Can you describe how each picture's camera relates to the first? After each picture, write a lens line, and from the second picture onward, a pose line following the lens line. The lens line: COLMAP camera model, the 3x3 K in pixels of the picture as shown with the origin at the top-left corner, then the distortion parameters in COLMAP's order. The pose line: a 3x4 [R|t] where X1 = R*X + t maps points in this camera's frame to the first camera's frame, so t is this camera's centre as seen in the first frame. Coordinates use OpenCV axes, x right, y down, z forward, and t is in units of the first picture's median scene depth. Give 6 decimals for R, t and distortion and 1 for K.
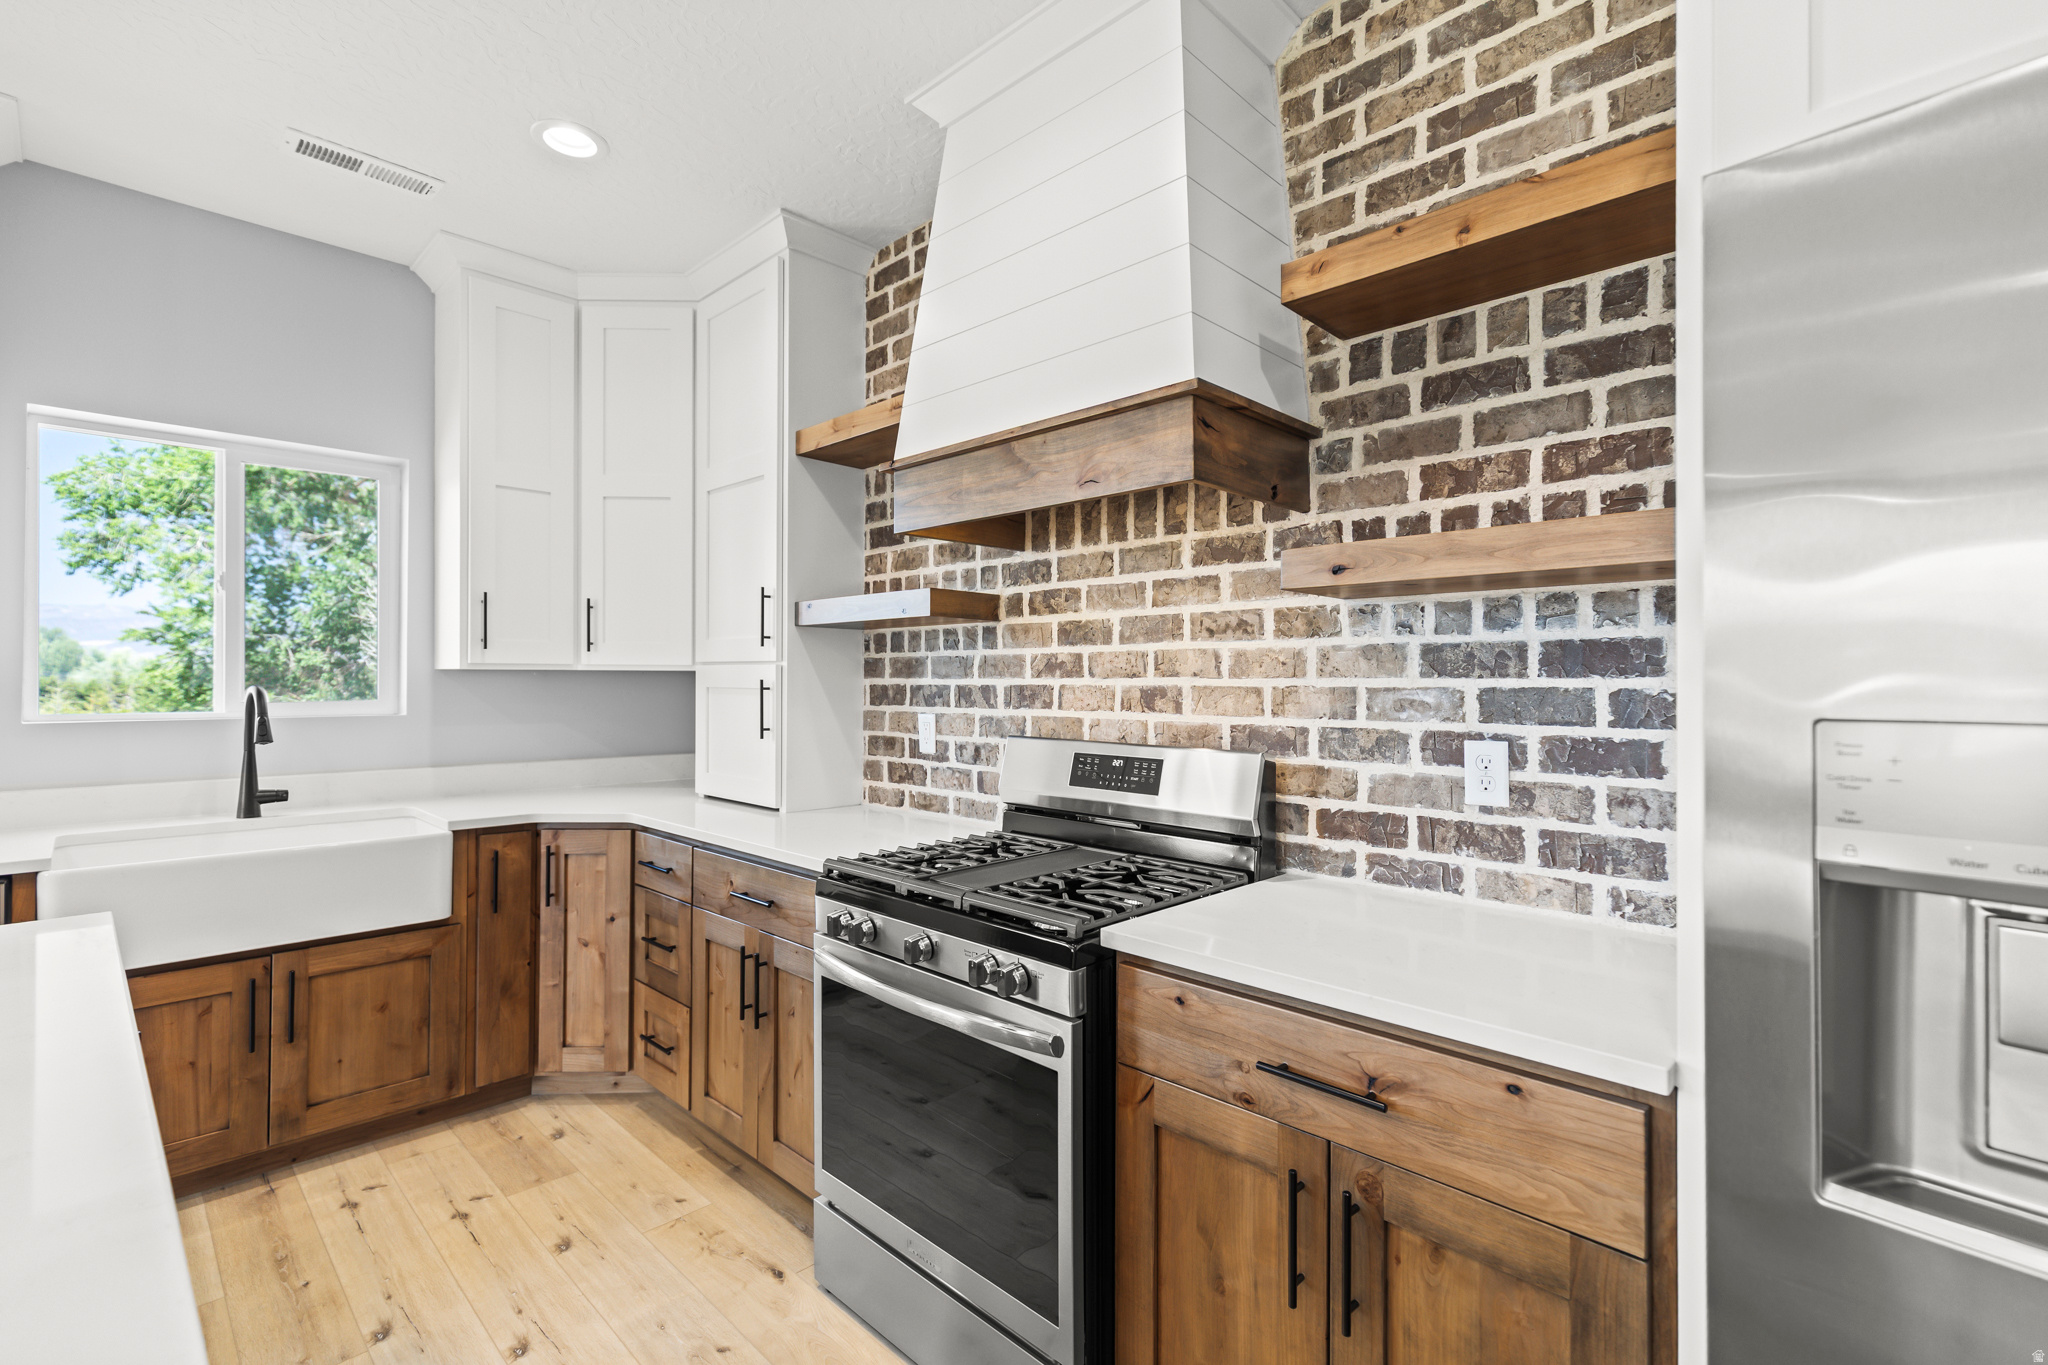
lens RADIAL K [[921.2, 0, 1017.3], [0, 921.2, 675.5], [0, 0, 1]] dist [0.010985, -0.003854]
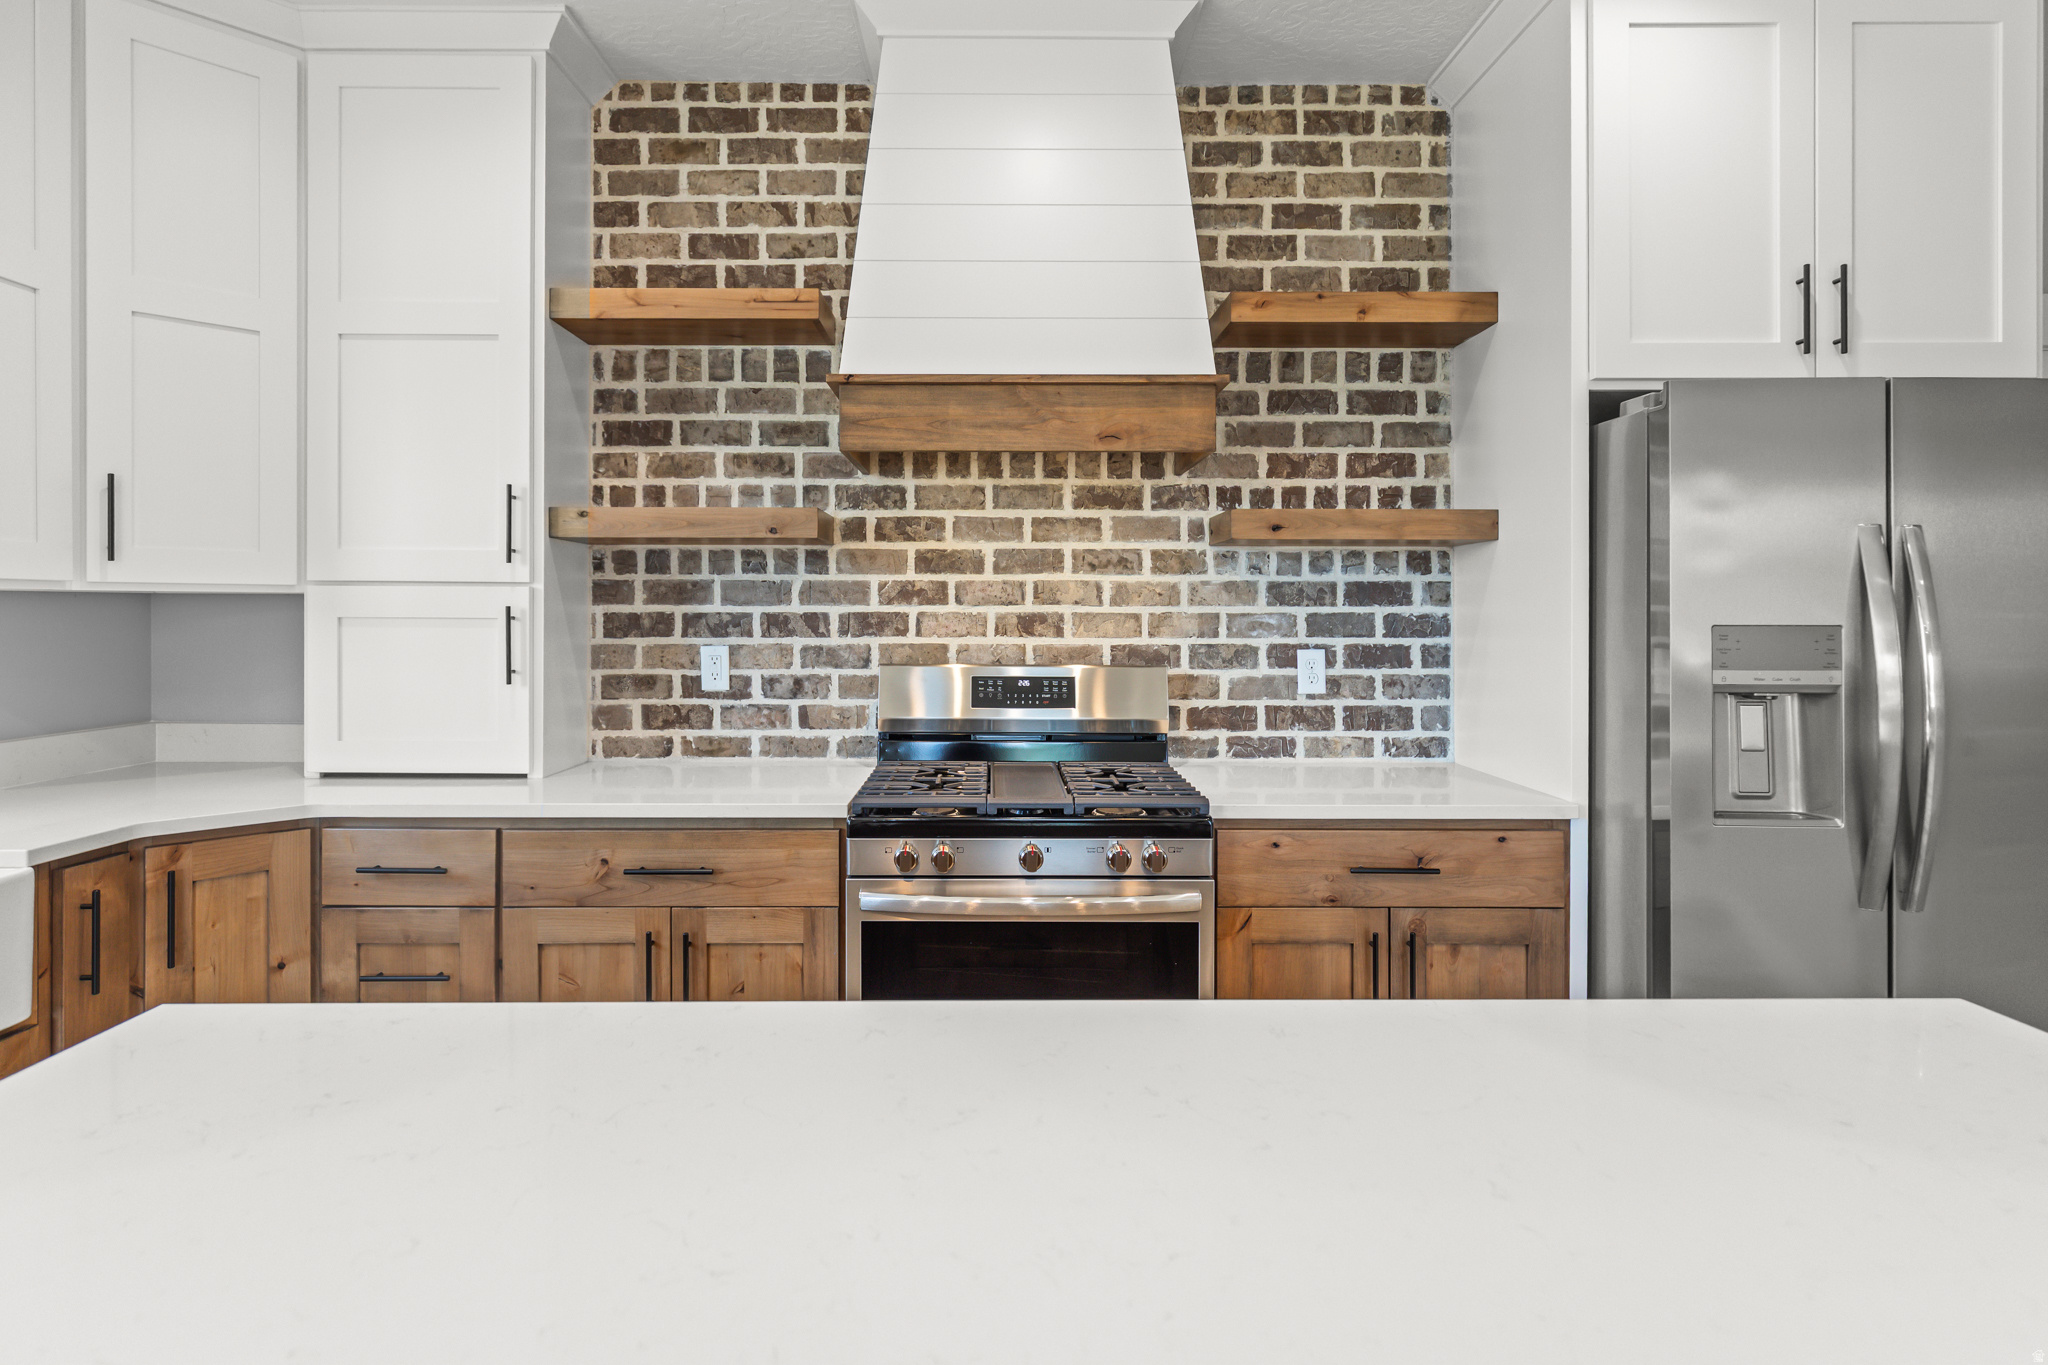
lens RADIAL K [[1051.8, 0, 998.3], [0, 1051.8, 617.8], [0, 0, 1]] dist [-0.007811, 0.000134]
pose [[0.709768, -0.008147, 0.704389, -0.689974], [-0.004470, 0.999861, 0.016070, -0.002433], [-0.704421, -0.014555, 0.709633, 0.115050]]
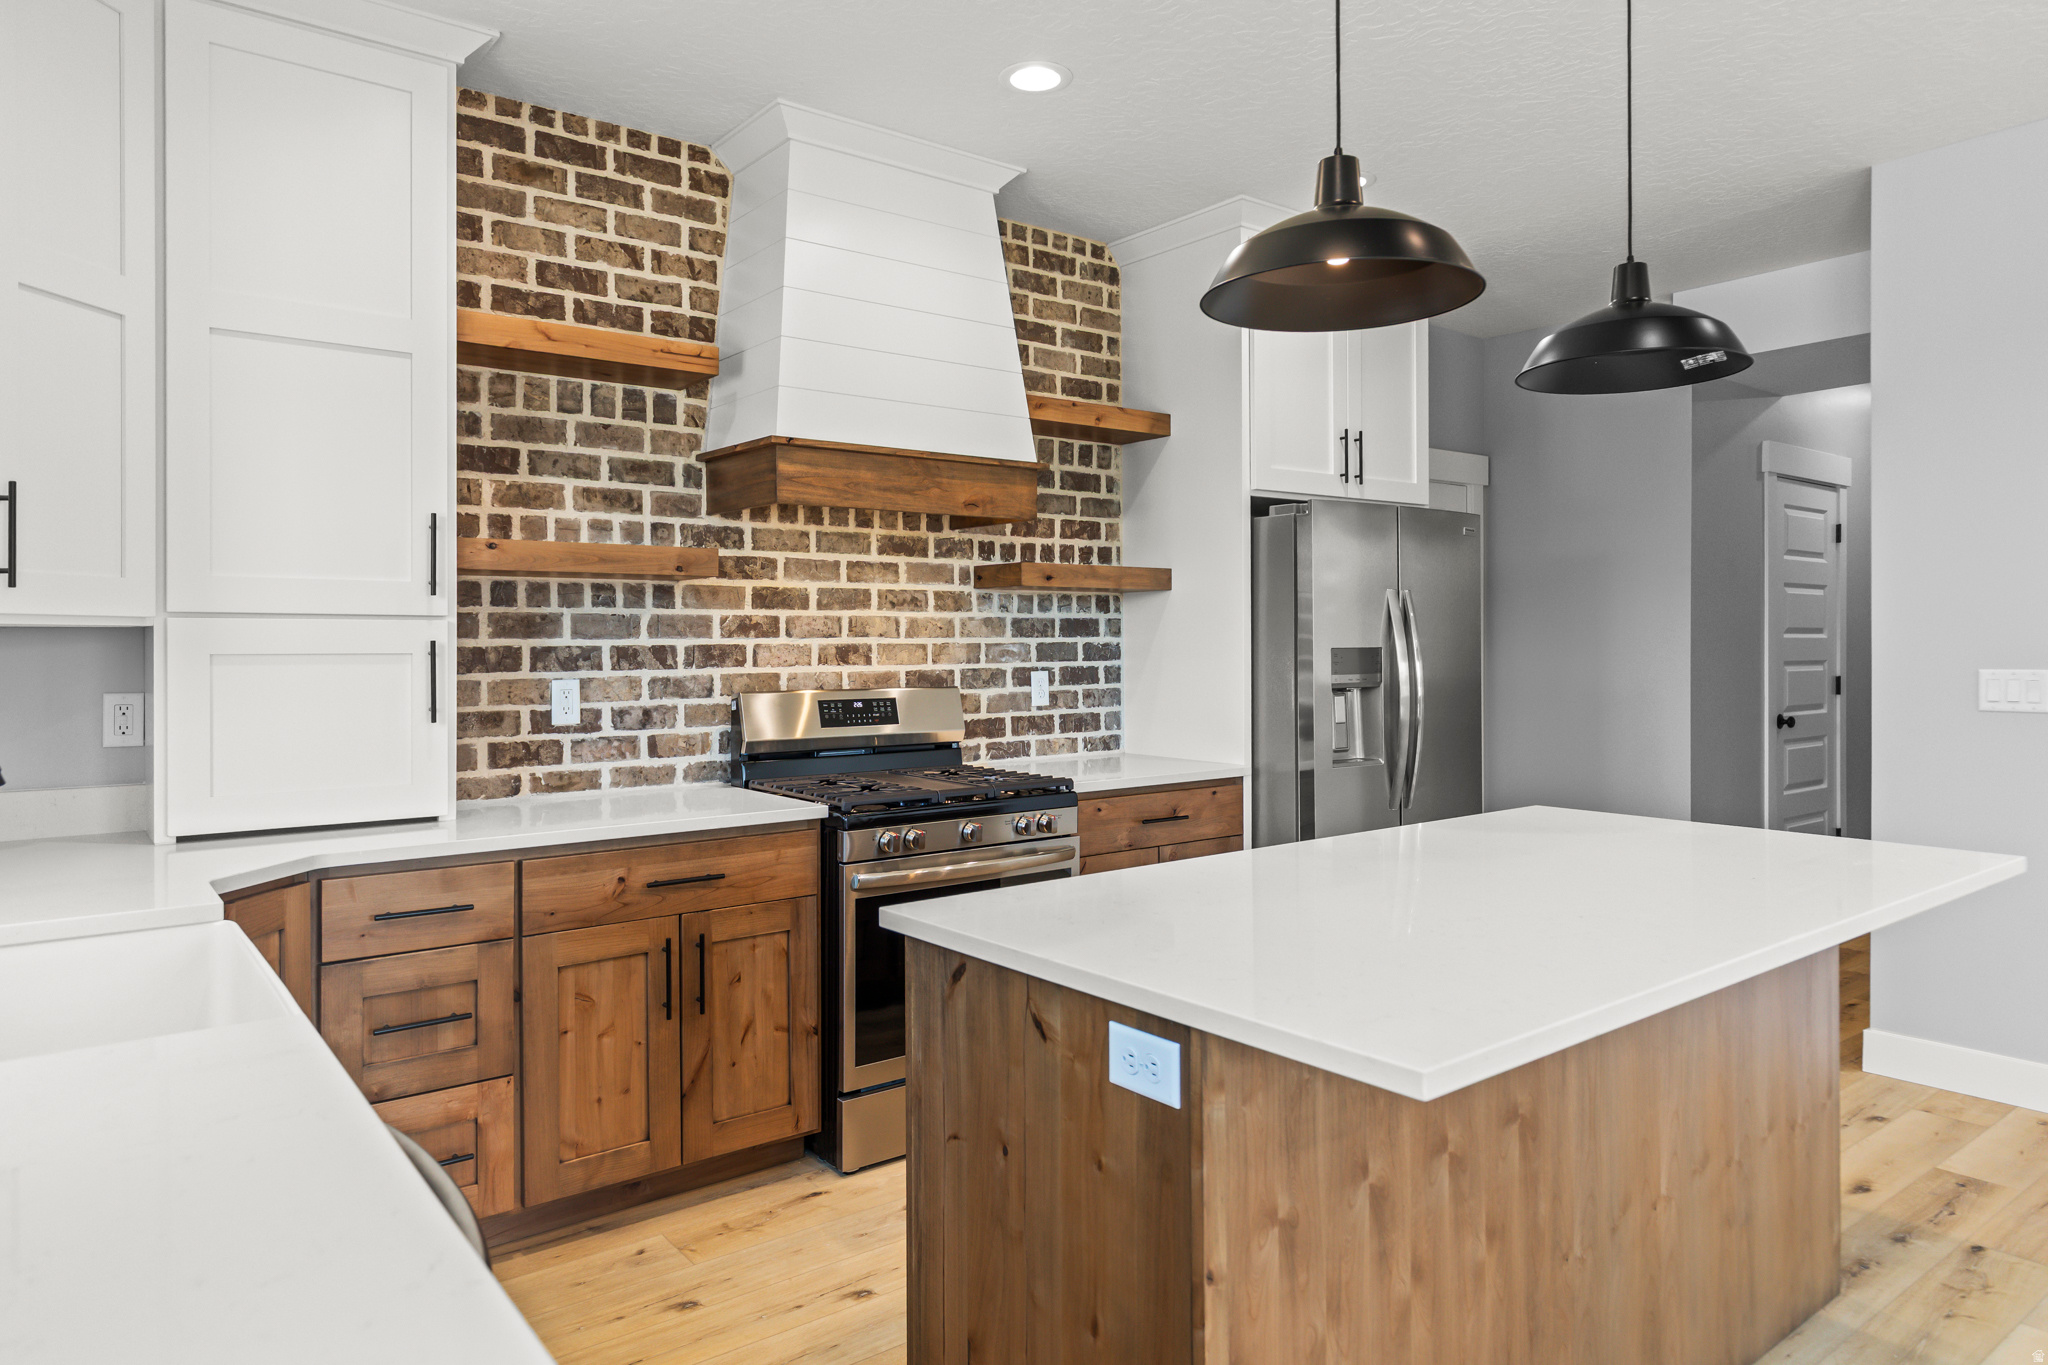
lens RADIAL K [[1259.2, 0, 1027.4], [0, 1259.2, 648.9], [0, 0, 1]] dist [-0.001374, 0.001549]
pose [[0.136276, -0.011576, 0.990603, -1.372066], [-0.003048, 0.999922, 0.012104, -0.003388], [-0.990666, -0.004669, 0.136230, 0.460807]]
